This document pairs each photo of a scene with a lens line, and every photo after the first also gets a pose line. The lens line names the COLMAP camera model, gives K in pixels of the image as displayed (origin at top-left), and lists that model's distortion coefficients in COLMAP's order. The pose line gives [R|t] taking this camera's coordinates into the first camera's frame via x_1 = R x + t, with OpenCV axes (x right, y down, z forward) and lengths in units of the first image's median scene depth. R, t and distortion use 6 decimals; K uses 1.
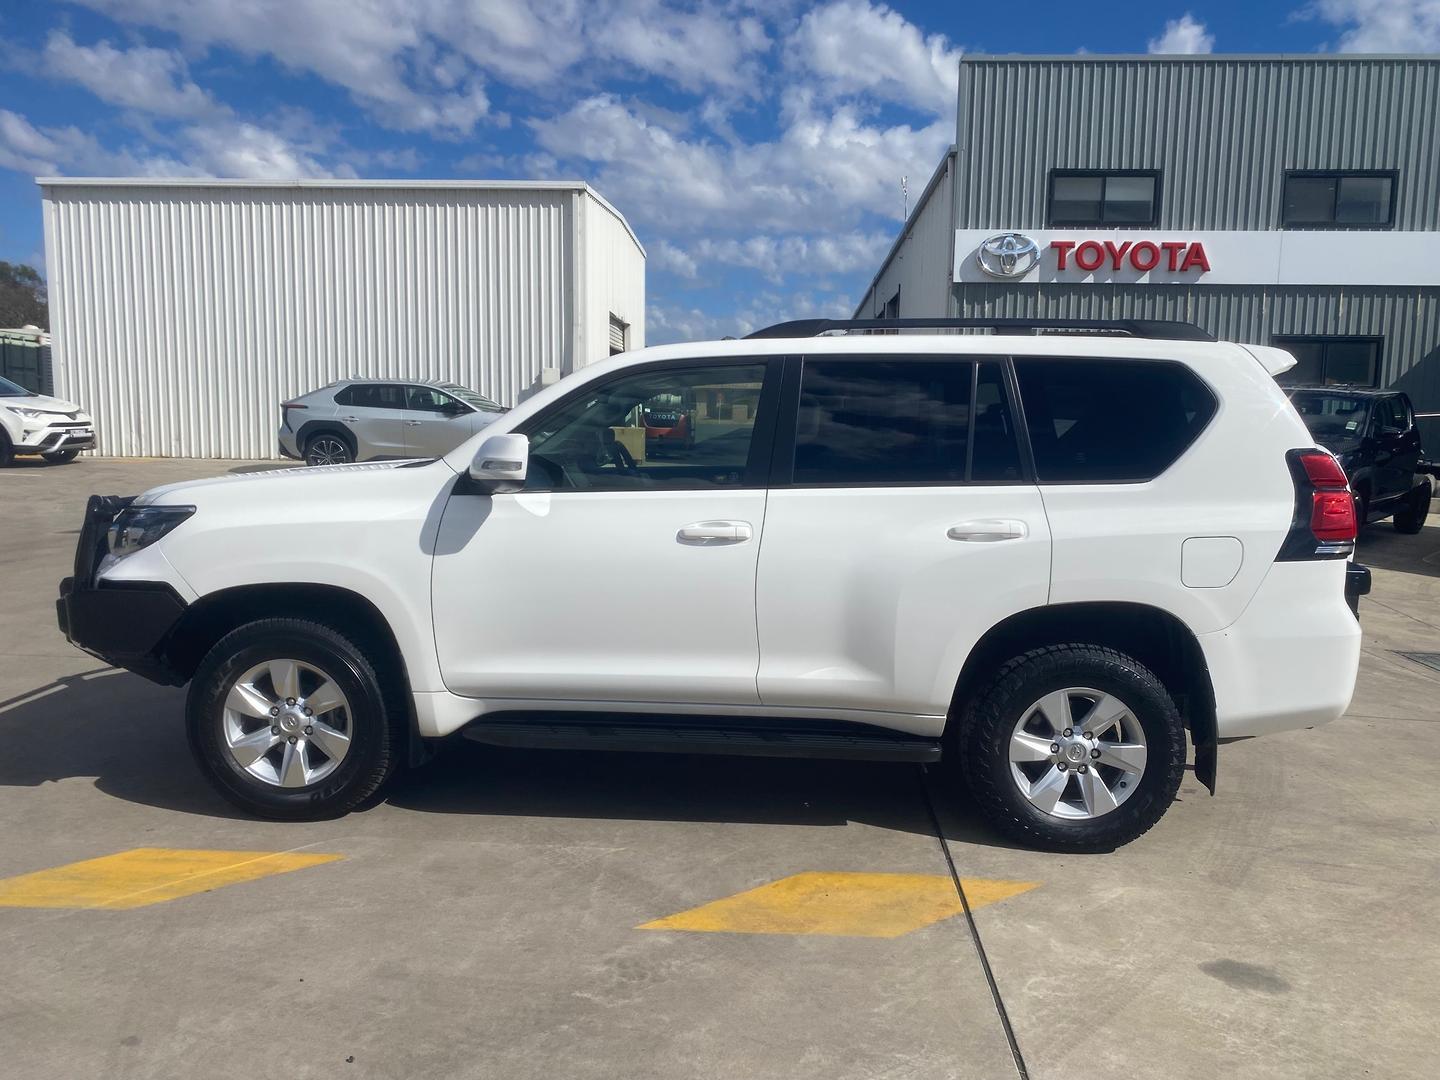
lens RADIAL K [[1103.9, 0, 720.0], [0, 1103.9, 540.0], [0, 0, 1]] dist [0.004849, -0.003443]
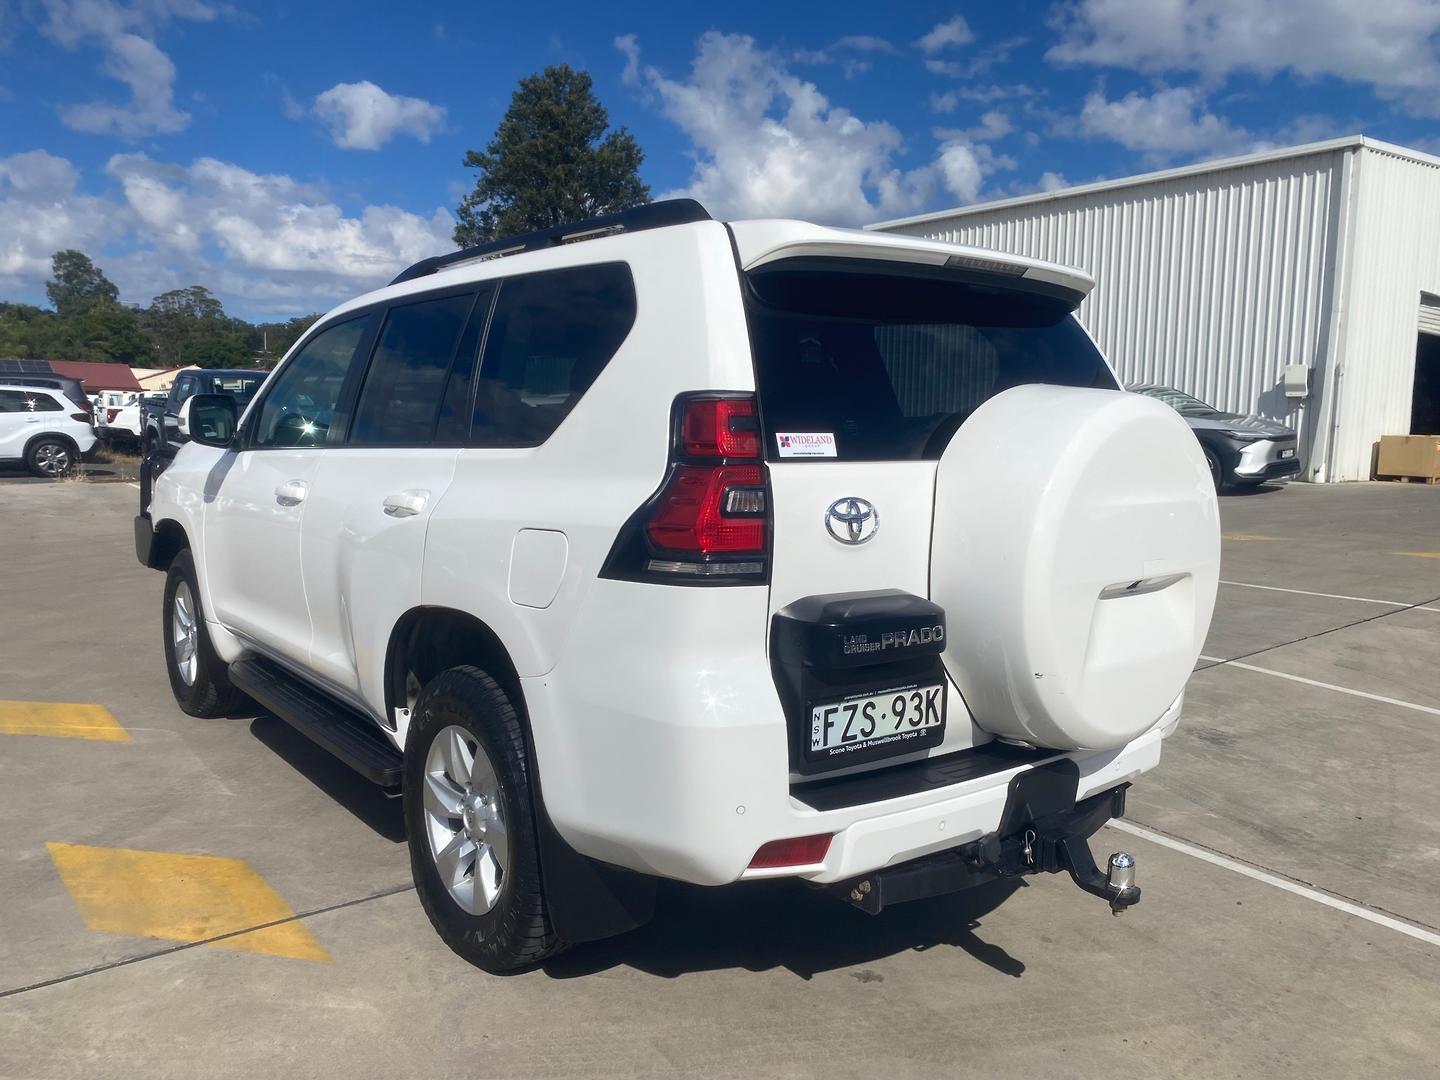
lens RADIAL K [[1103.9, 0, 720.0], [0, 1103.9, 540.0], [0, 0, 1]] dist [0.004849, -0.003443]
pose [[0.670419, 0.075589, -0.738122, 0.196782], [-0.088963, 0.995810, 0.021174, -0.003764], [0.736630, 0.051470, 0.674335, 0.129249]]
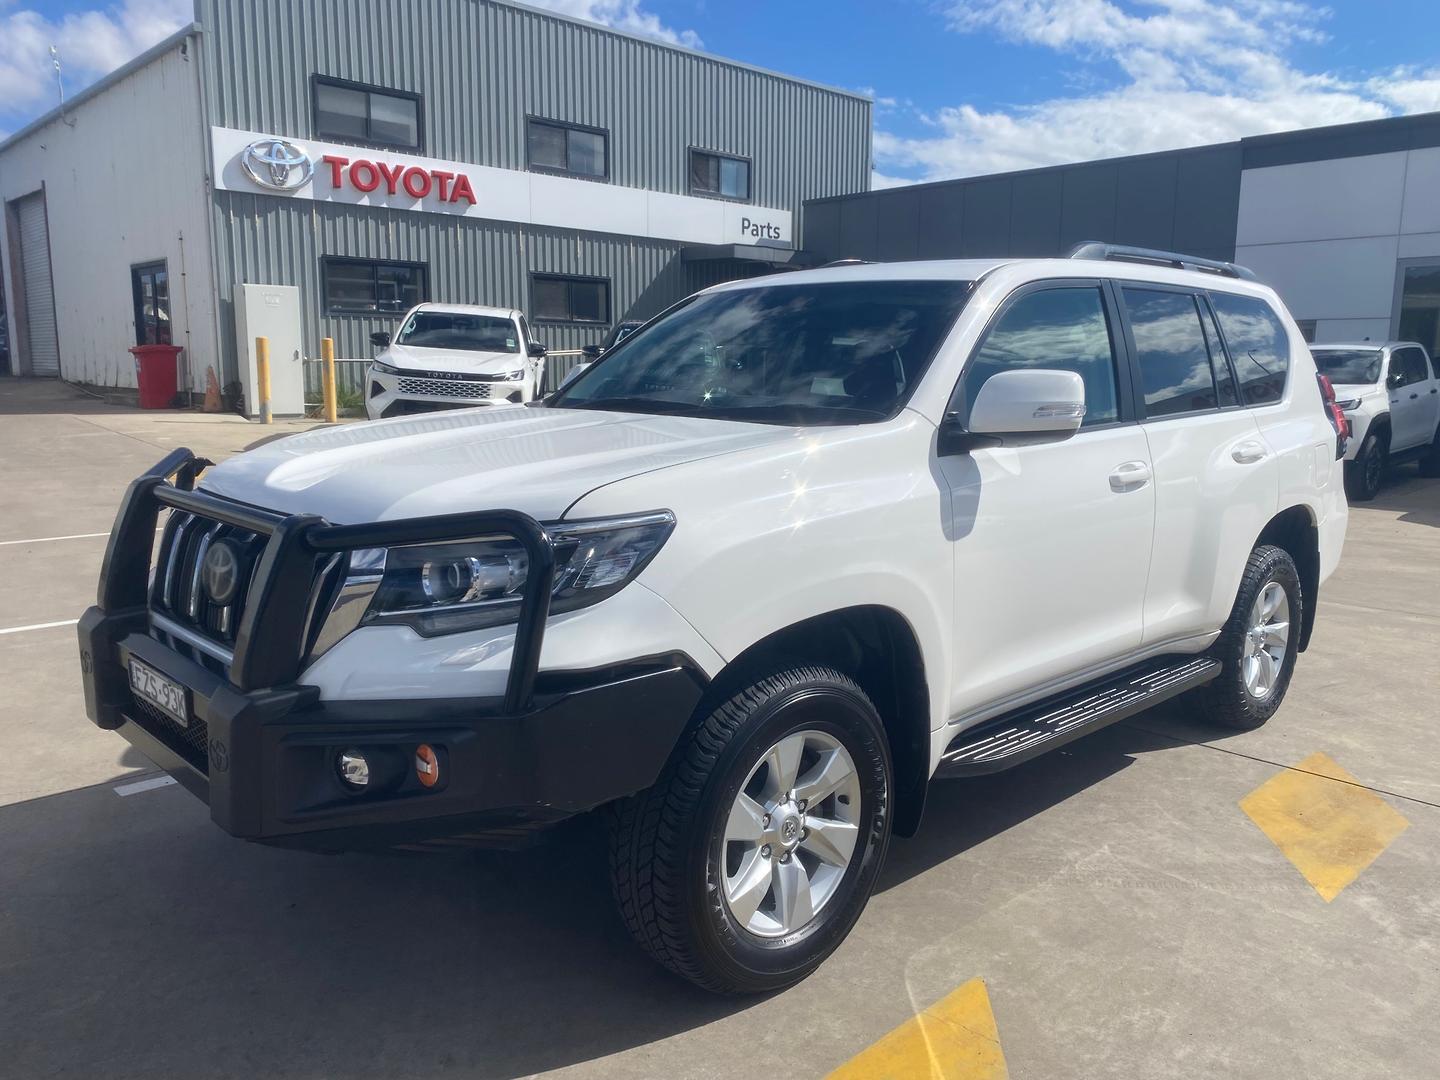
lens RADIAL K [[1103.9, 0, 720.0], [0, 1103.9, 540.0], [0, 0, 1]] dist [0.004849, -0.003443]
pose [[0.680116, -0.125222, 0.722331, -0.184717], [0.080404, 0.992101, 0.096284, -0.014352], [-0.728682, -0.007406, 0.684812, 0.128365]]
